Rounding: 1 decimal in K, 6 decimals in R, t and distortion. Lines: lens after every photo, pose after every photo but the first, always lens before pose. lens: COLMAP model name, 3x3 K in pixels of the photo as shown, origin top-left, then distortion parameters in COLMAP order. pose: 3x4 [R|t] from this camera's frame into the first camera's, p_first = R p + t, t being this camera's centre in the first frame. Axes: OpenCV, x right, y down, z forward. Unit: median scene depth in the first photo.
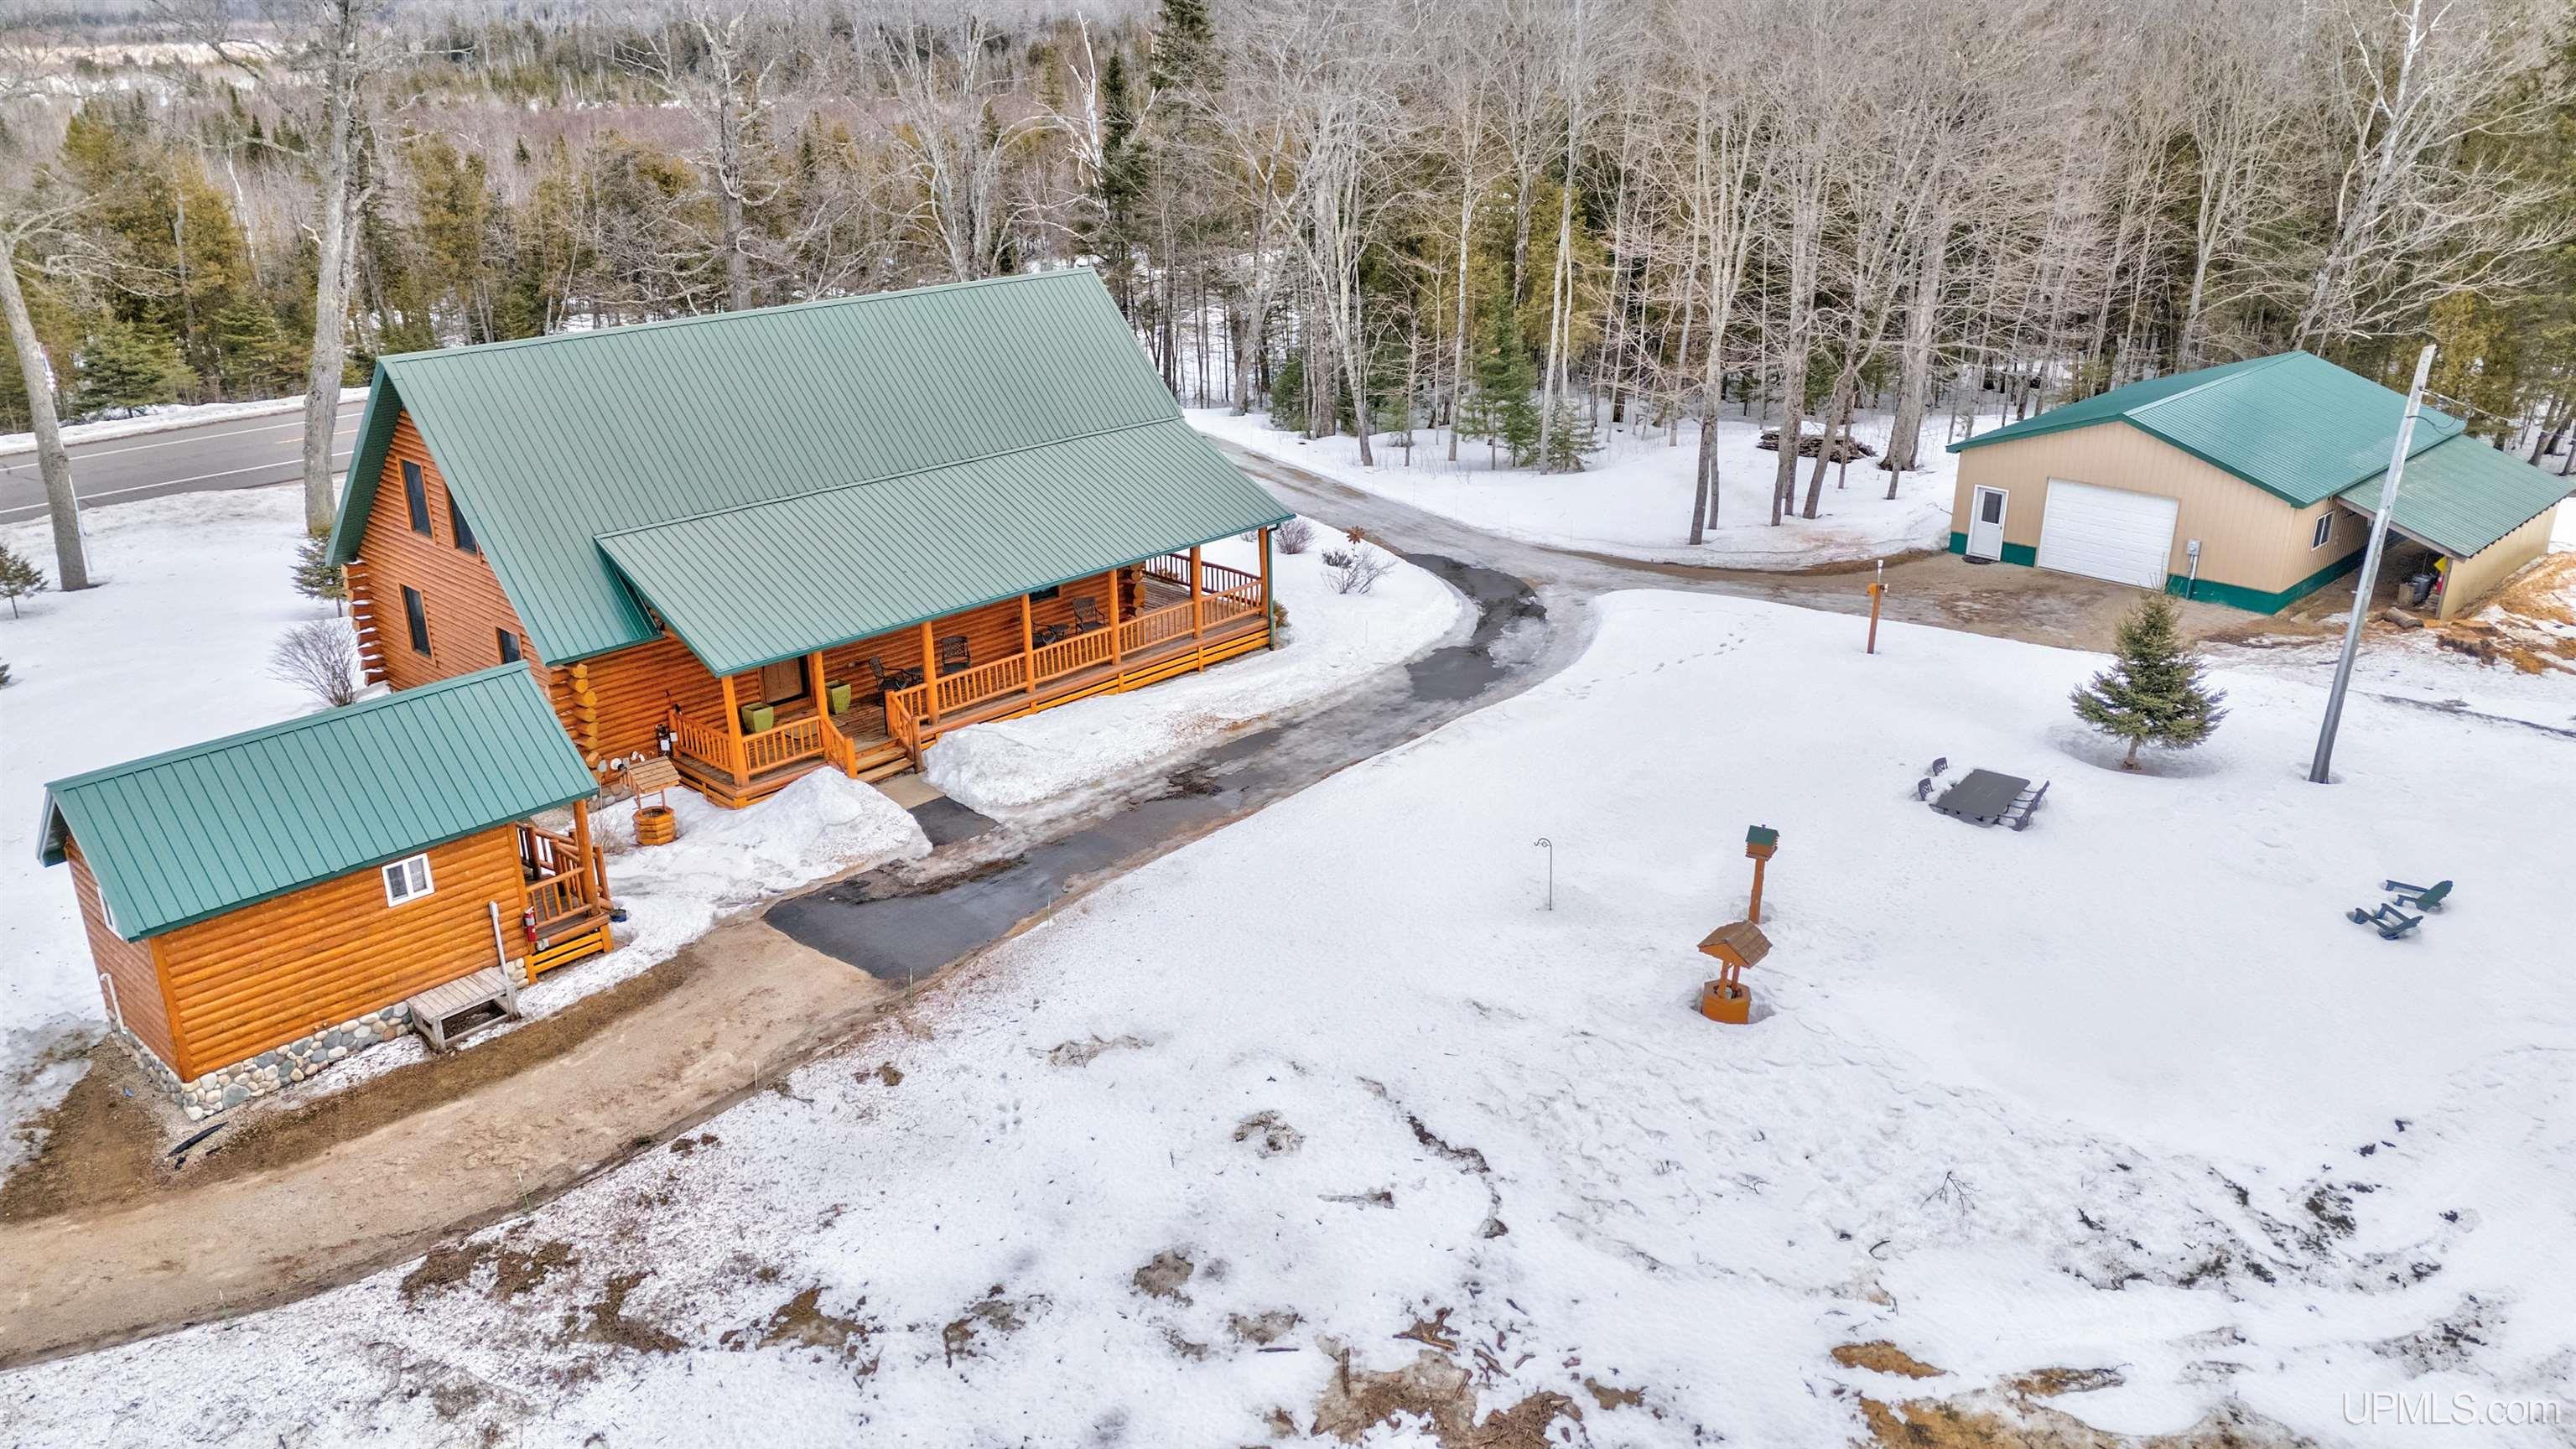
lens RADIAL K [[1875.6, 0, 1288.0], [0, 1875.6, 724.5], [0, 0, 1]] dist [0.101083, -0.096913]
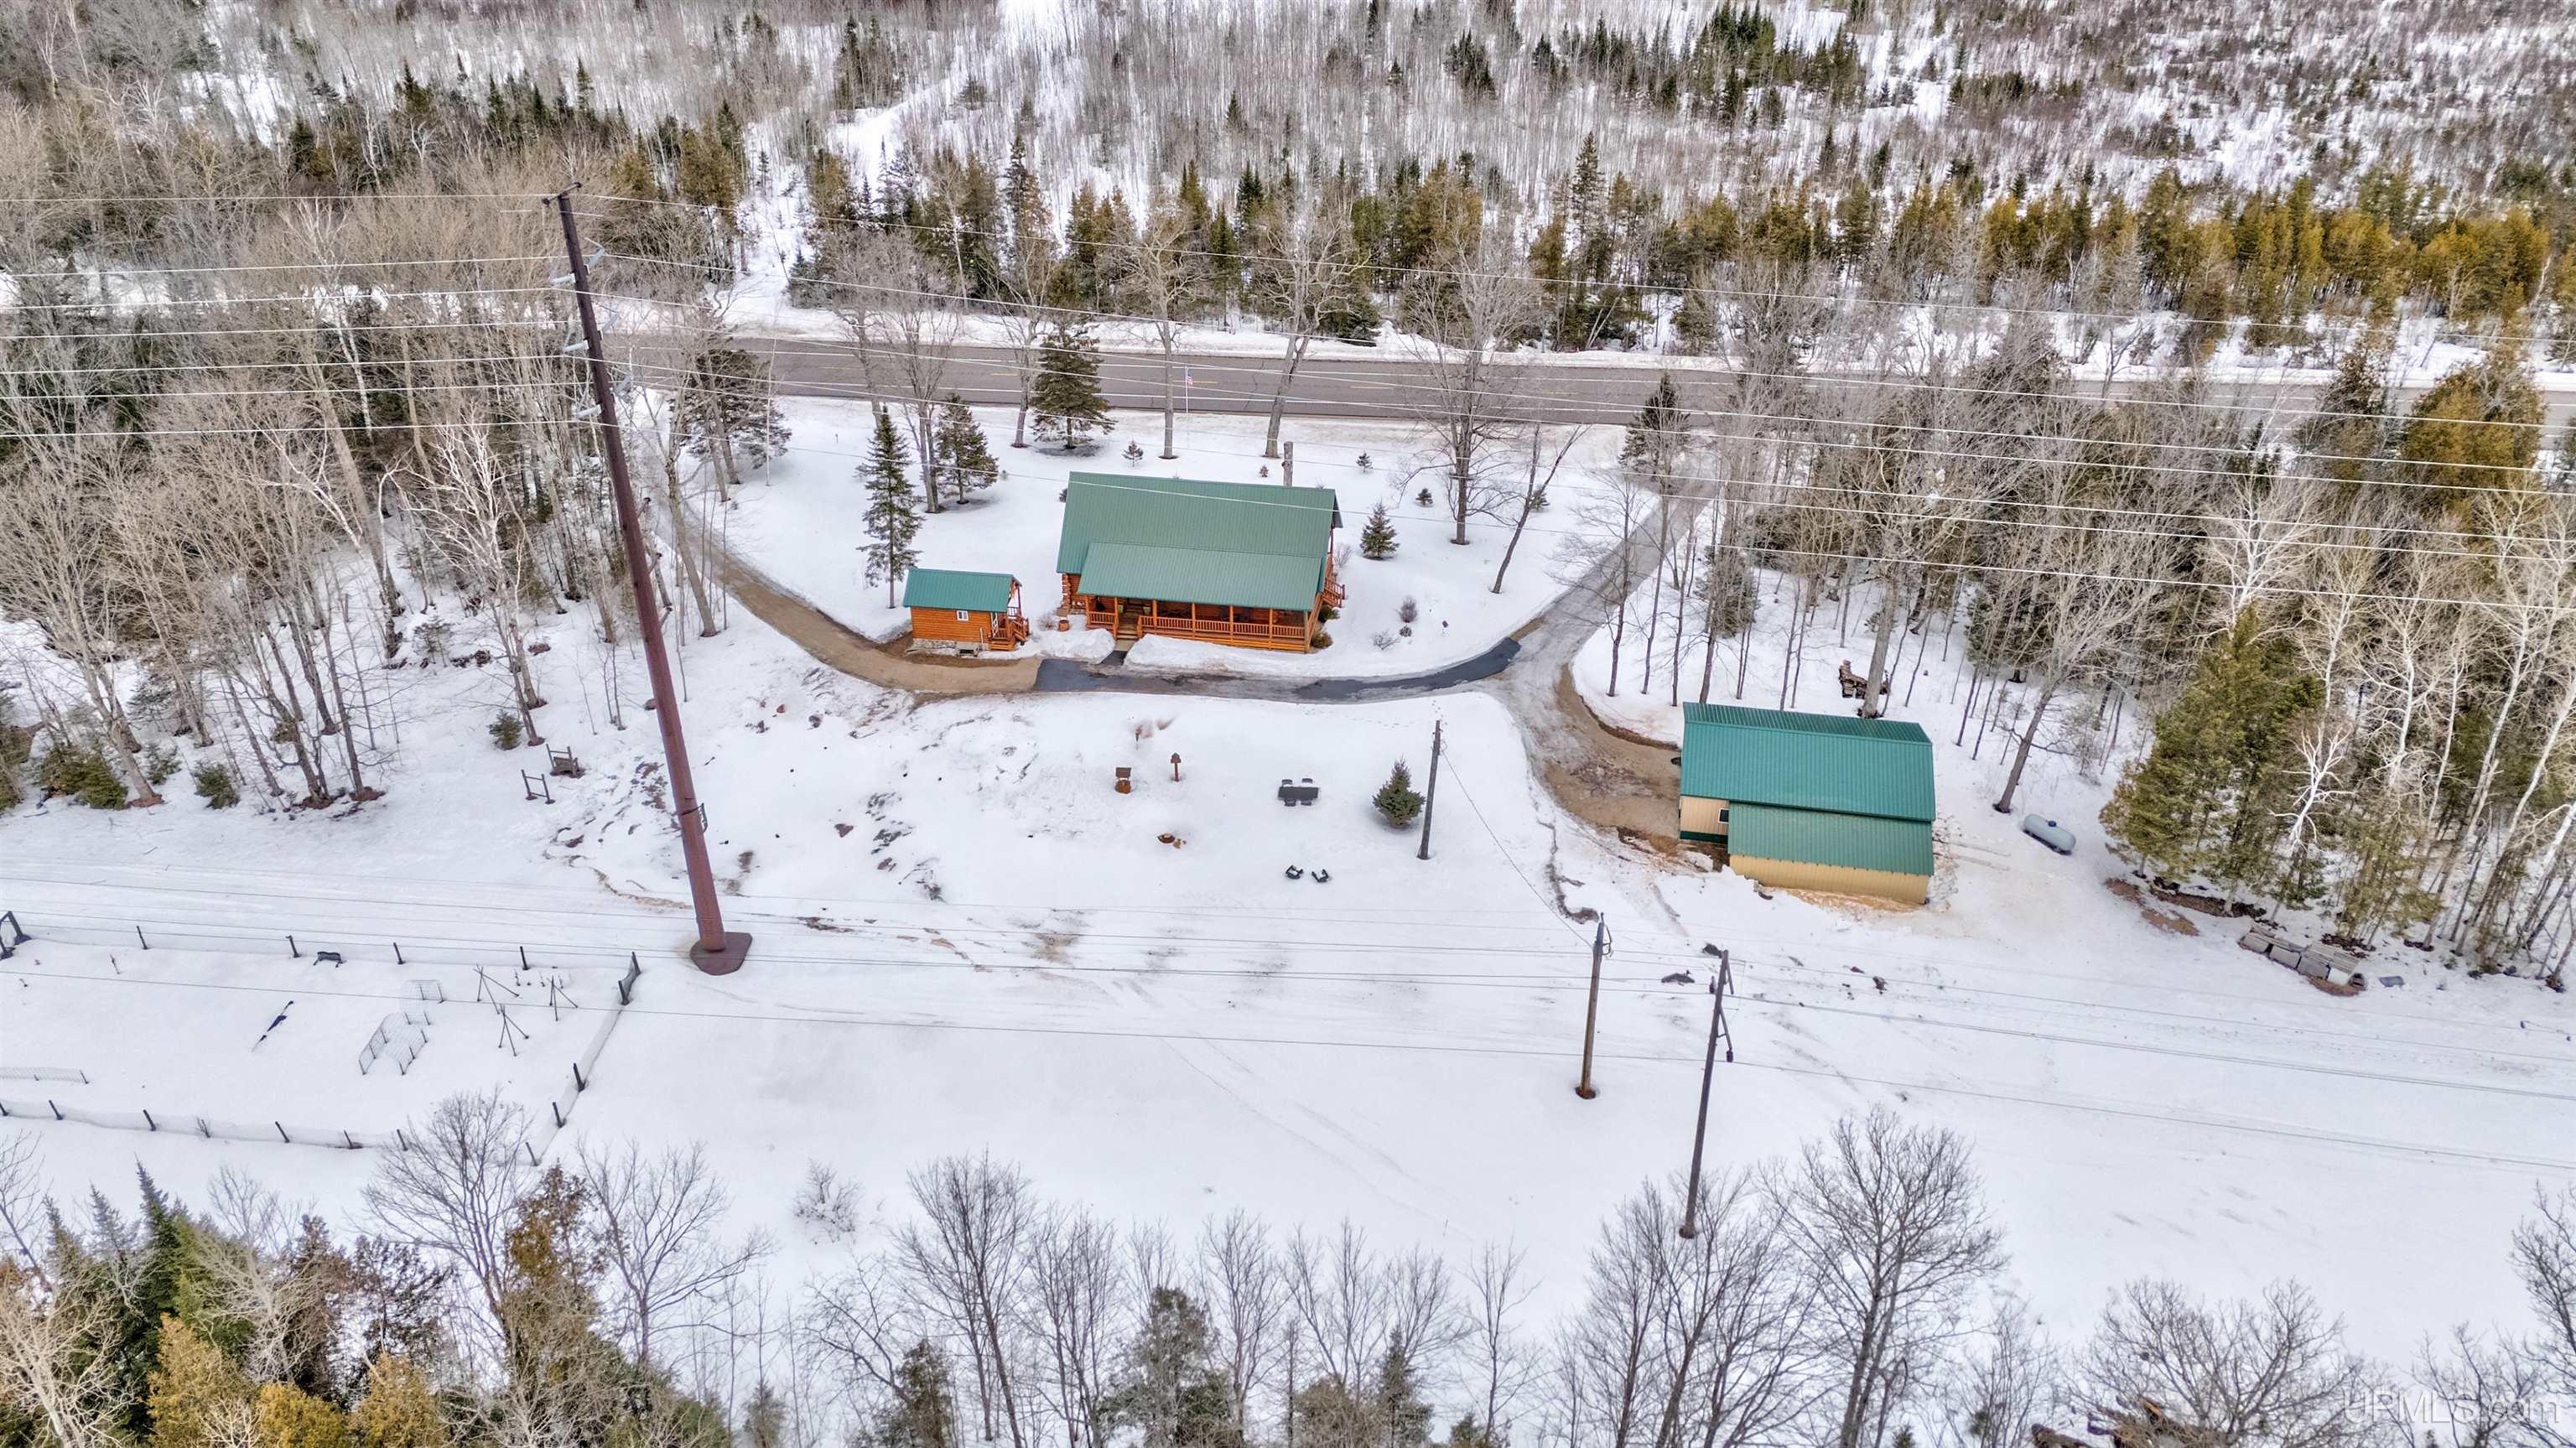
lens RADIAL K [[1875.5, 0, 1288.0], [0, 1875.5, 724.0], [0, 0, 1]] dist [0.101083, -0.096913]
pose [[0.567894, 0.430701, -0.701422, 2.497101], [-0.300469, 0.901838, 0.310494, -1.017679], [0.766299, 0.034428, 0.641561, -0.939412]]
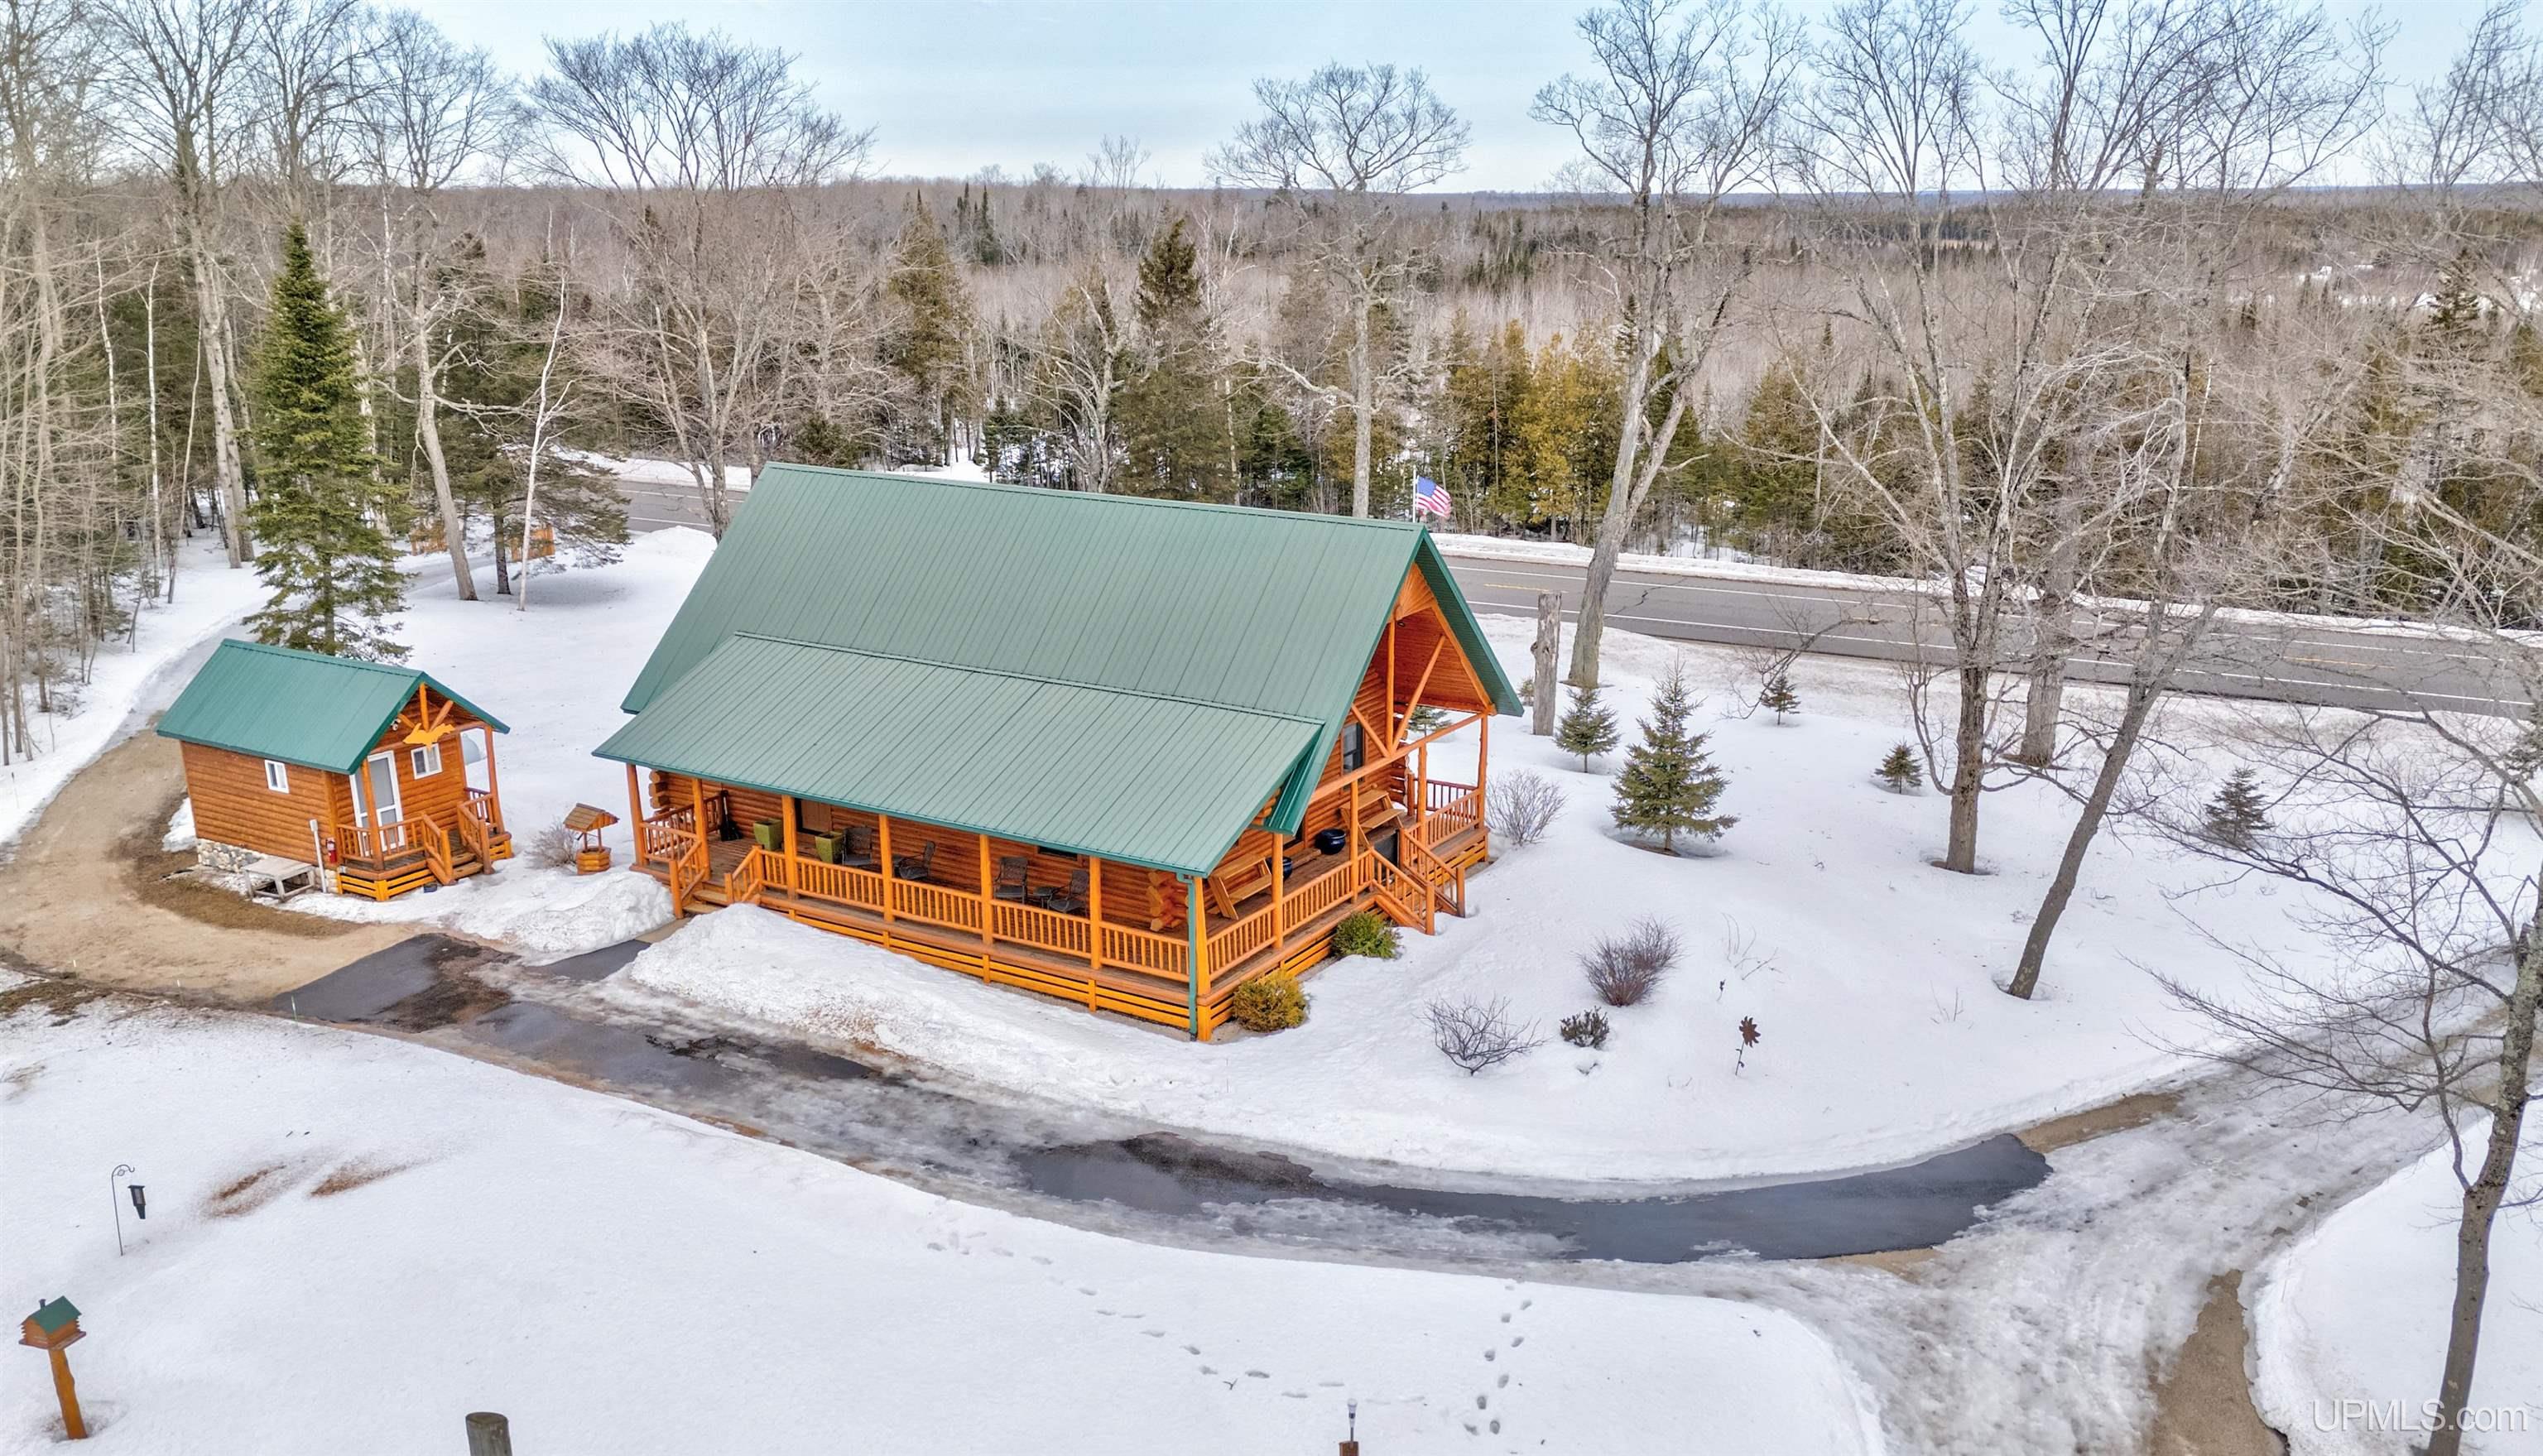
lens RADIAL K [[1962.5, 0, 1334.9], [0, 1962.5, 695.1], [0, 0, 1]] dist [0.105541, -0.152376]
pose [[0.225011, 0.245853, -0.942829, 0.931865], [-0.351121, 0.923089, 0.156908, -0.408162], [0.908892, 0.295741, 0.294029, 1.052505]]
